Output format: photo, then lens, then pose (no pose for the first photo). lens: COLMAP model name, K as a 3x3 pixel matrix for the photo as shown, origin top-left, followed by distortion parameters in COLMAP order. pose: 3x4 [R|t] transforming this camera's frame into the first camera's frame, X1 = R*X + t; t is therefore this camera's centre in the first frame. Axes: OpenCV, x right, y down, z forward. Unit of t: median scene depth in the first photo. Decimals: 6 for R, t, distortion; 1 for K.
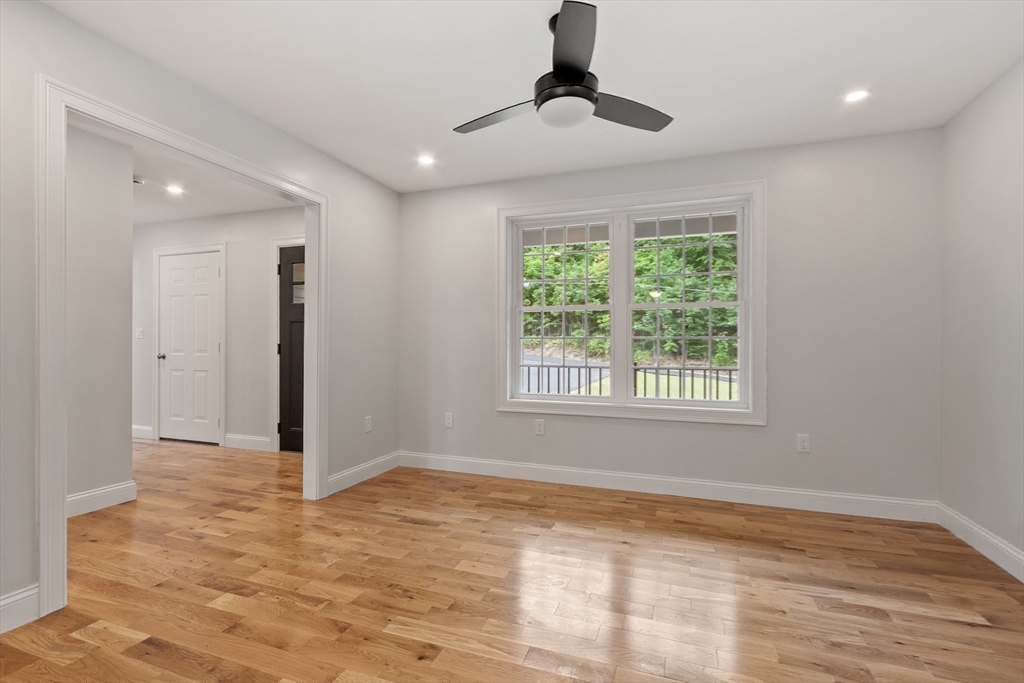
lens RADIAL K [[473.2, 0, 512.0], [0, 473.2, 341.5], [0, 0, 1]] dist [-0.000370, 0.000047]
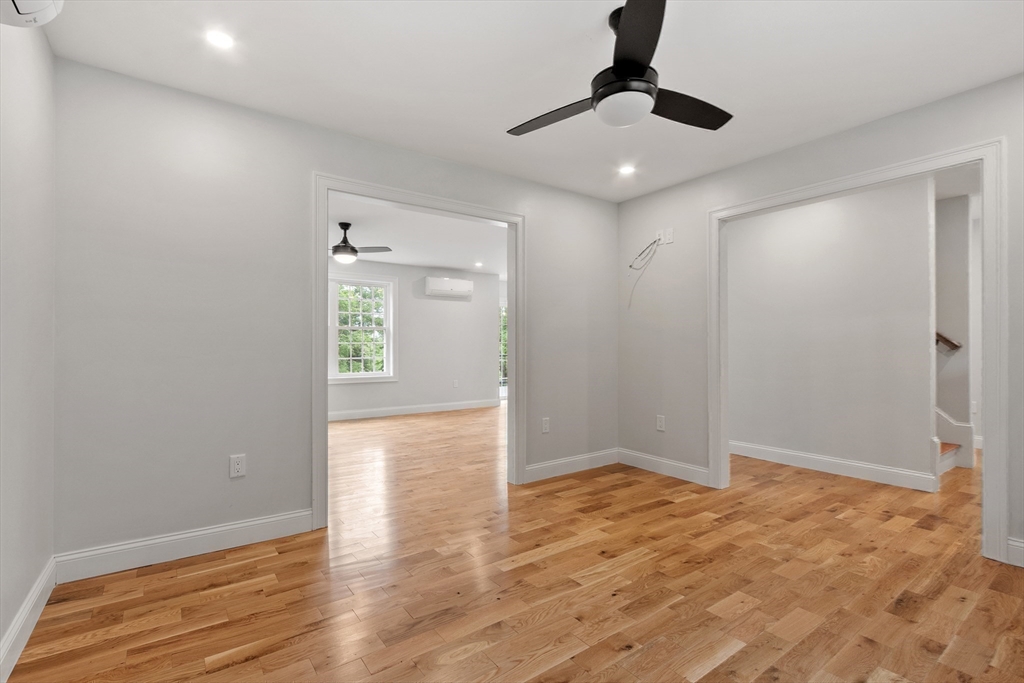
lens RADIAL K [[473.2, 0, 512.0], [0, 473.2, 341.5], [0, 0, 1]] dist [-0.000370, 0.000047]
pose [[-0.564894, -0.013960, -0.825045, 0.865304], [0.007649, 0.999725, -0.022153, 0.010068], [0.825128, -0.018825, -0.564632, 1.126027]]
